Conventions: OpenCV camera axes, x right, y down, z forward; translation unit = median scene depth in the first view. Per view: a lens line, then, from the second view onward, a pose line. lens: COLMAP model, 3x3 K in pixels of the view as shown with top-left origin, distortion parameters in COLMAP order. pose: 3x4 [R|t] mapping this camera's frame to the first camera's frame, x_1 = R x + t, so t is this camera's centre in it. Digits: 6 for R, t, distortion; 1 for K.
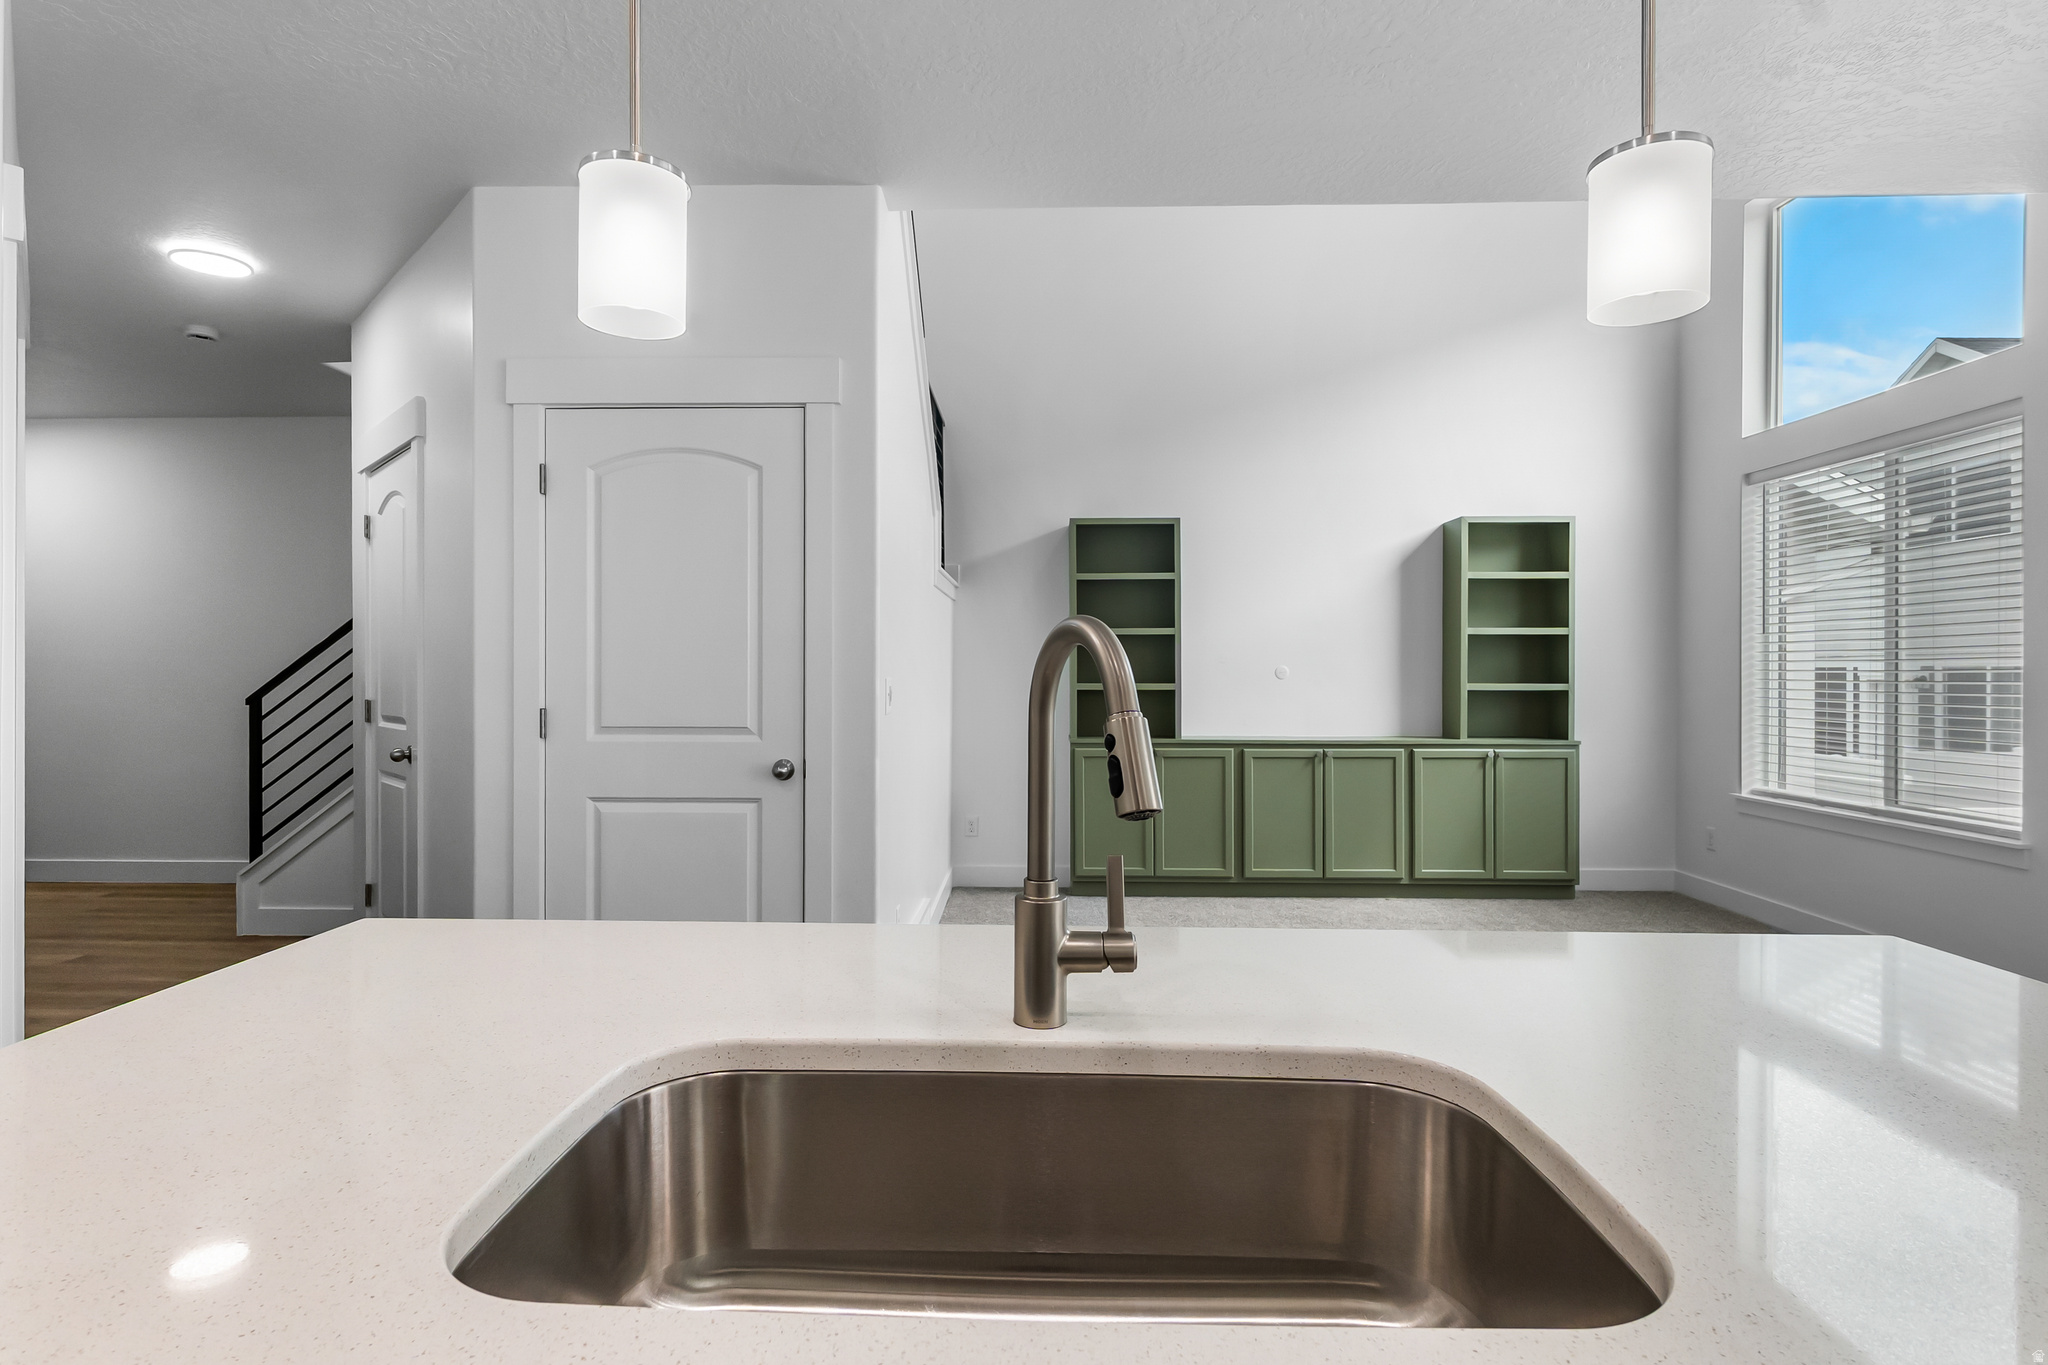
lens RADIAL K [[1022.1, 0, 1014.5], [0, 1022.1, 680.4], [0, 0, 1]] dist [0.002666, 0.000751]
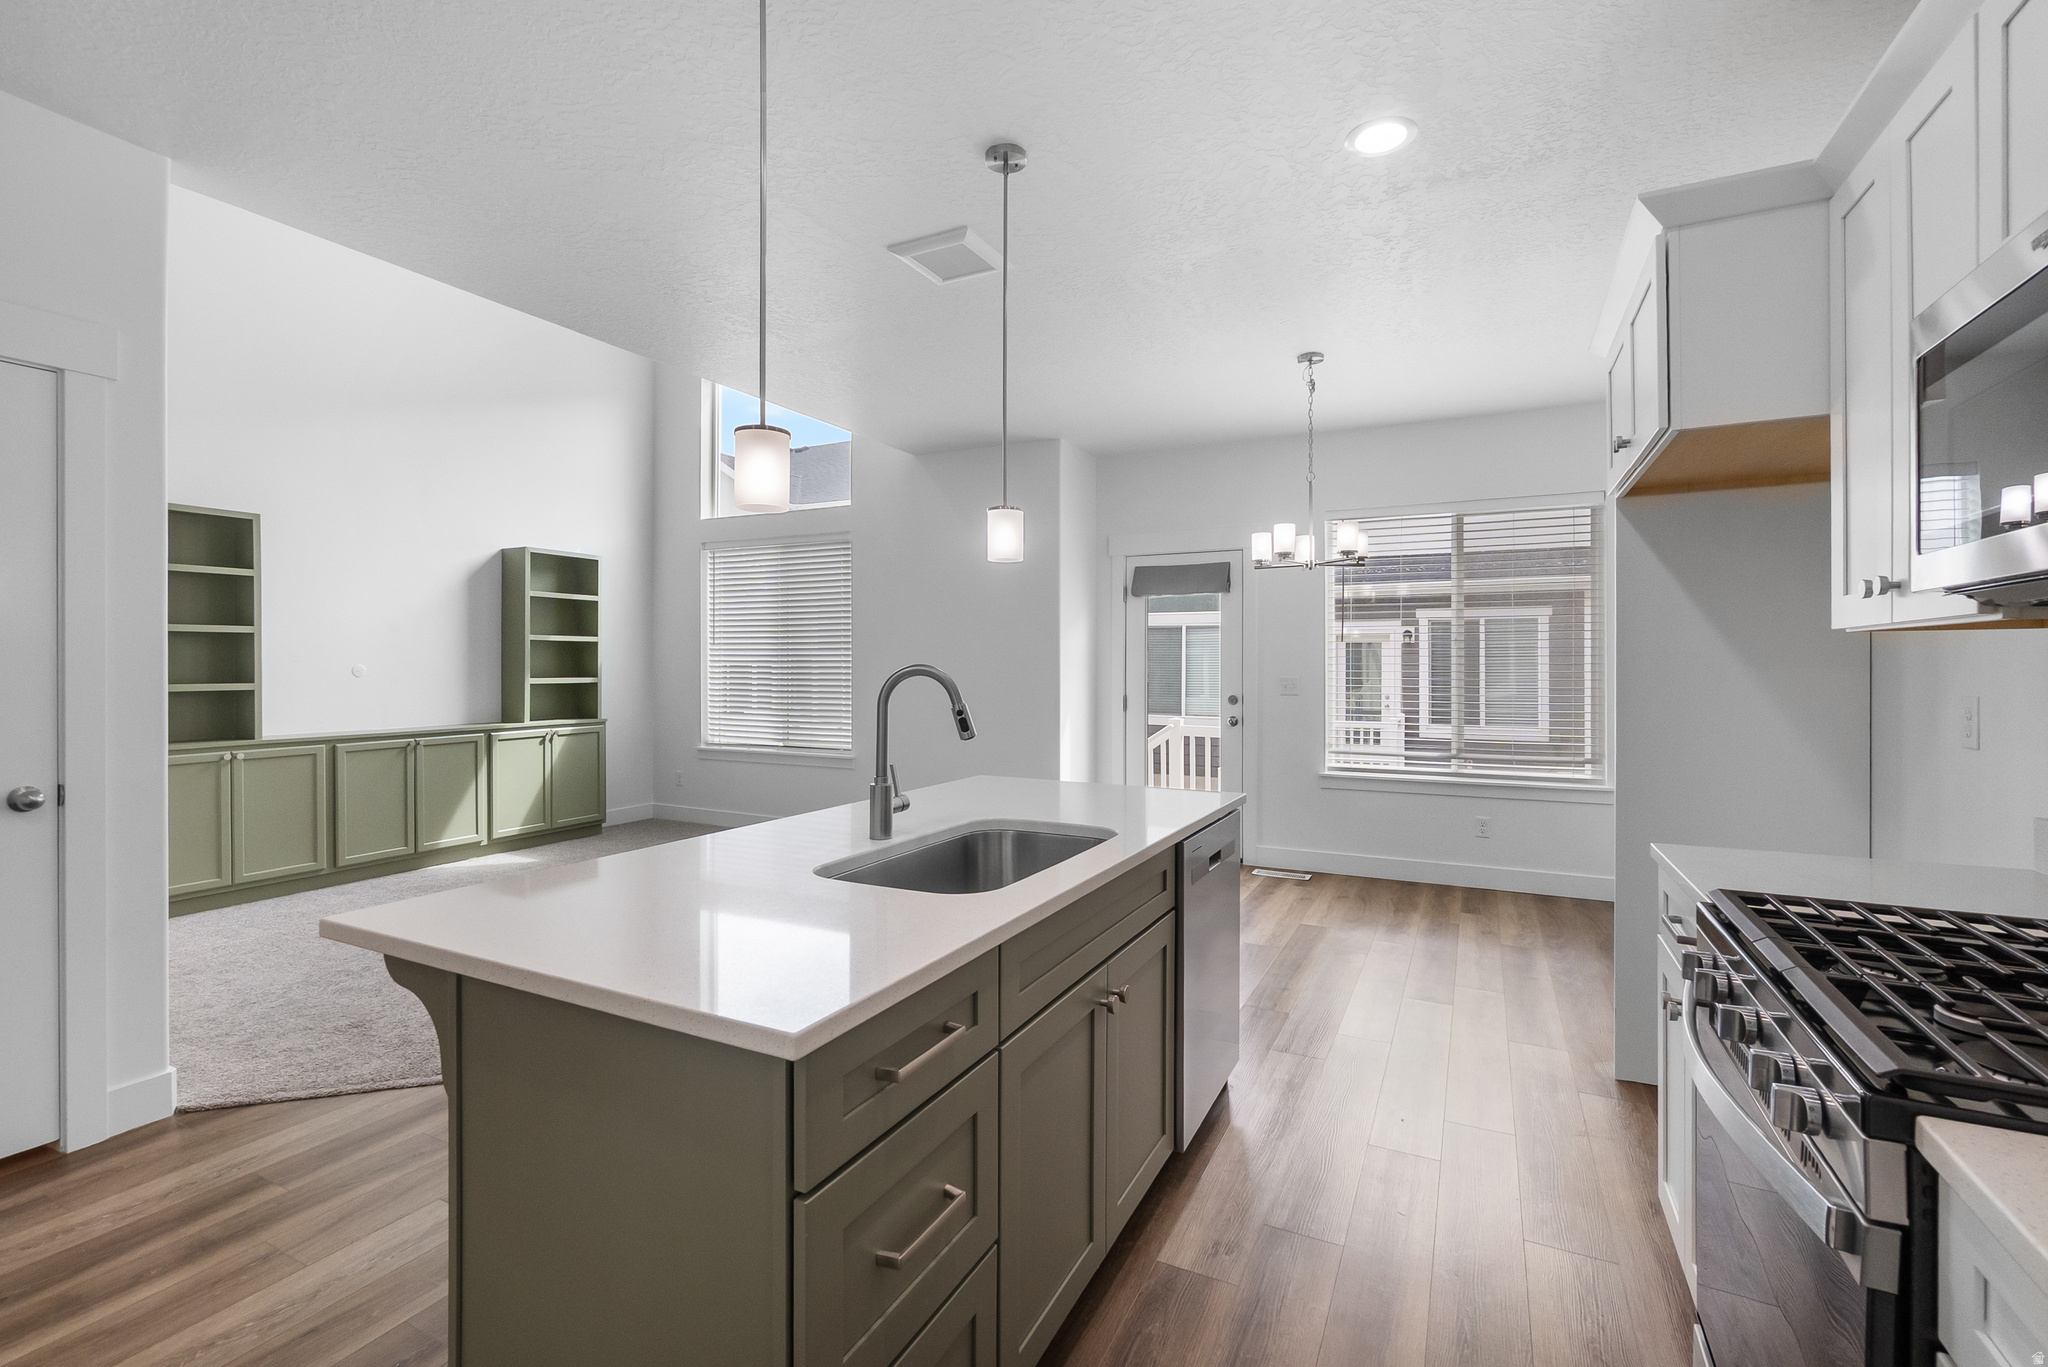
lens RADIAL K [[915.2, 0, 1021.4], [0, 915.2, 666.6], [0, 0, 1]] dist [-0.000531, 0.001523]
pose [[0.418520, -0.003425, 0.908201, -0.335189], [0.004004, 0.999990, 0.001926, -0.011706], [-0.908199, 0.002831, 0.418530, -0.031258]]
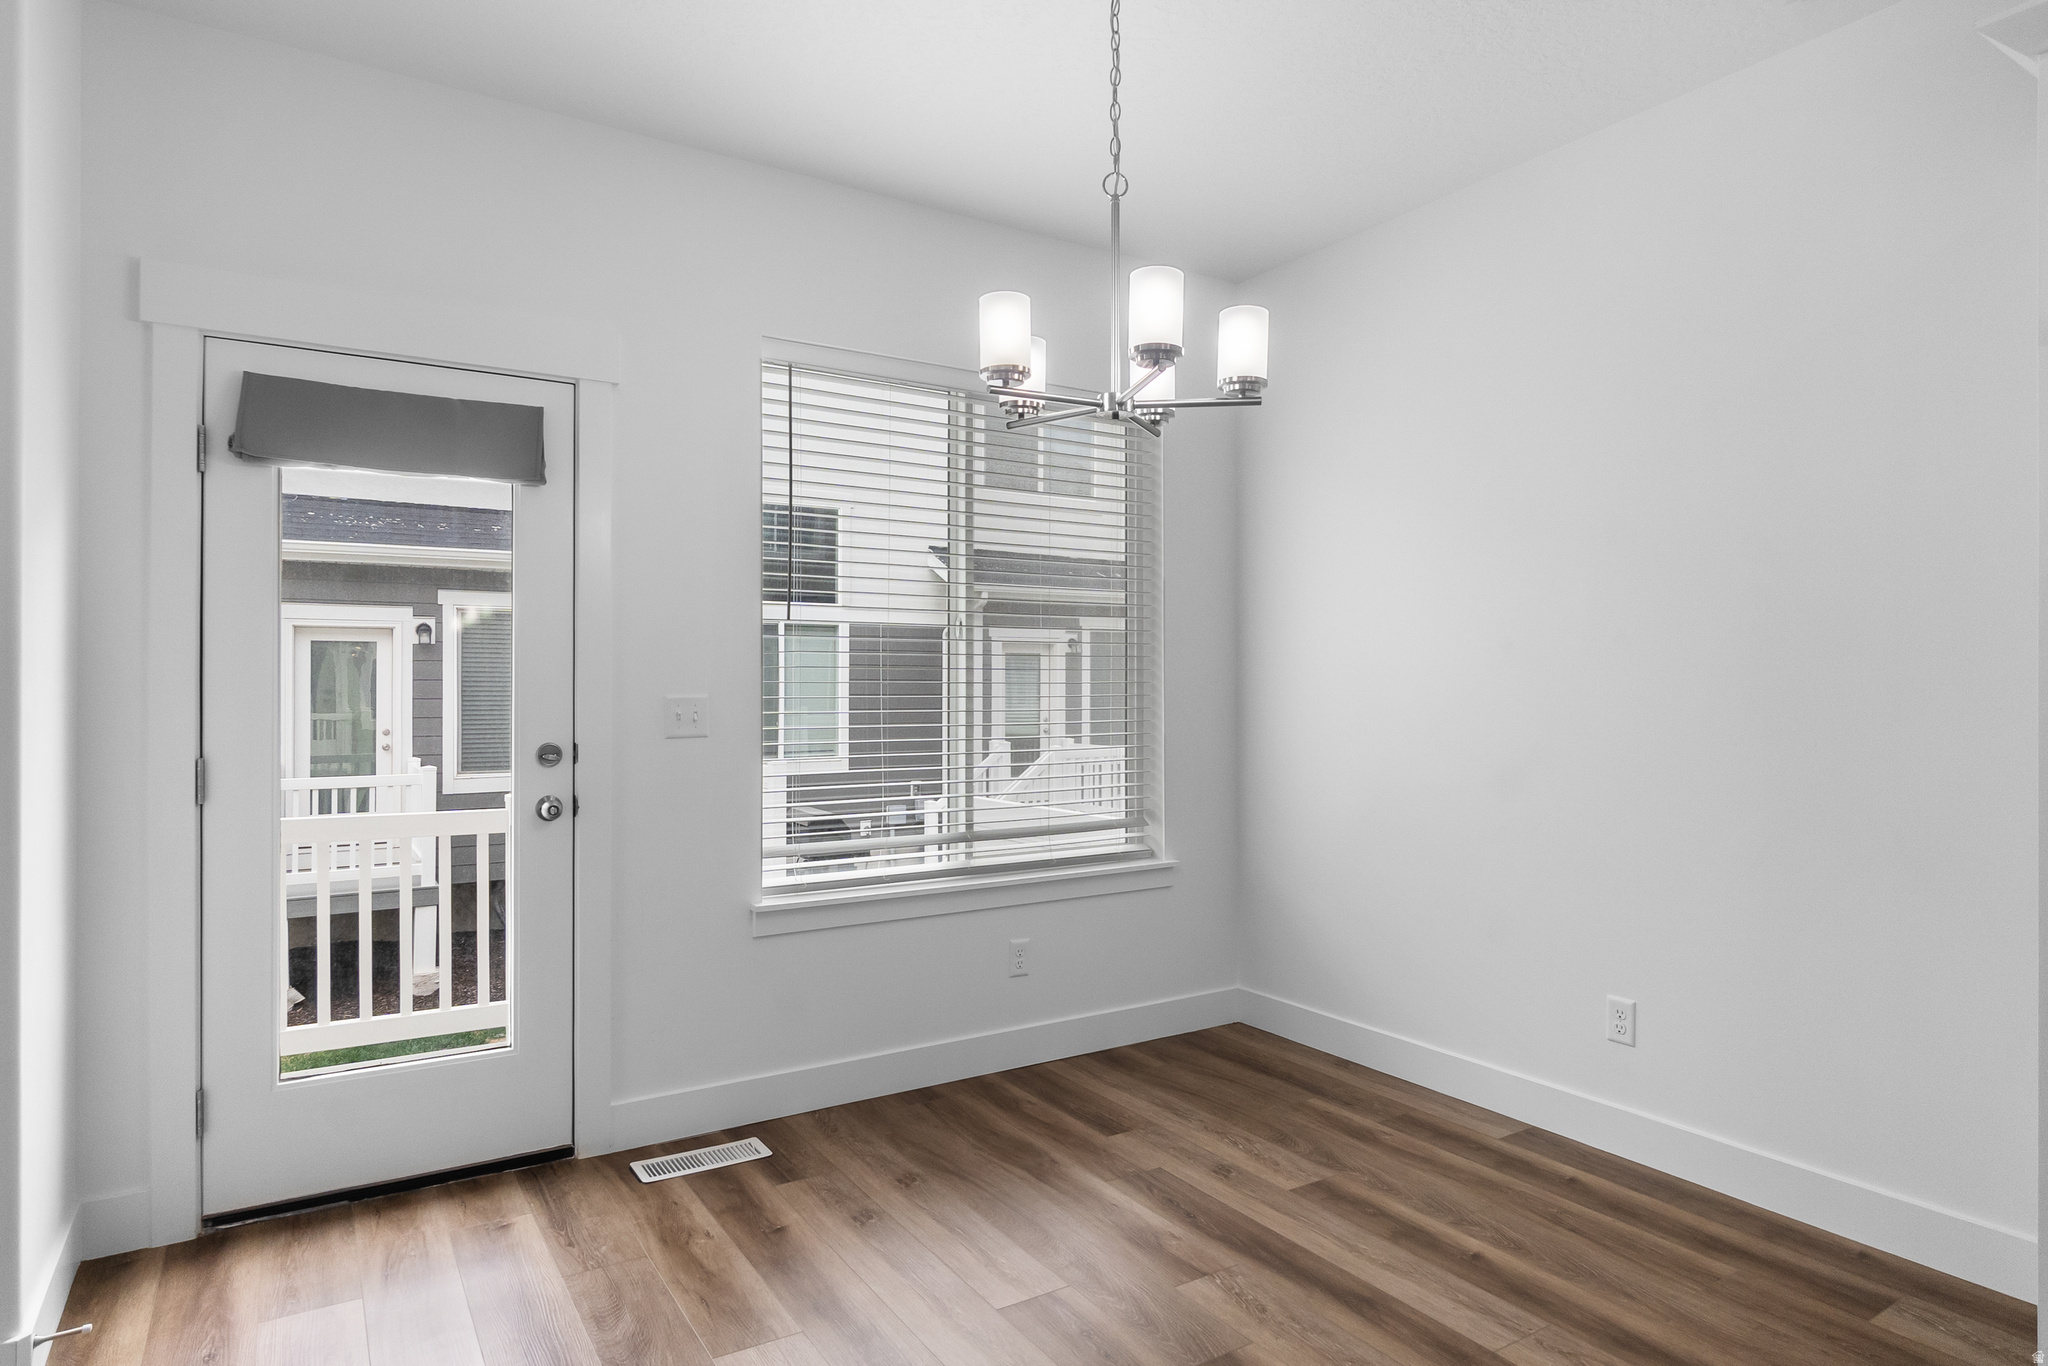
lens RADIAL K [[1161.8, 0, 1025.6], [0, 1161.8, 682.1], [0, 0, 1]] dist [0.002610, 0.000272]
pose [[-0.562645, -0.000101, 0.826698, 0.171682], [0.001803, 0.999997, 0.001349, -0.004179], [-0.826697, 0.002250, -0.562644, 0.318025]]
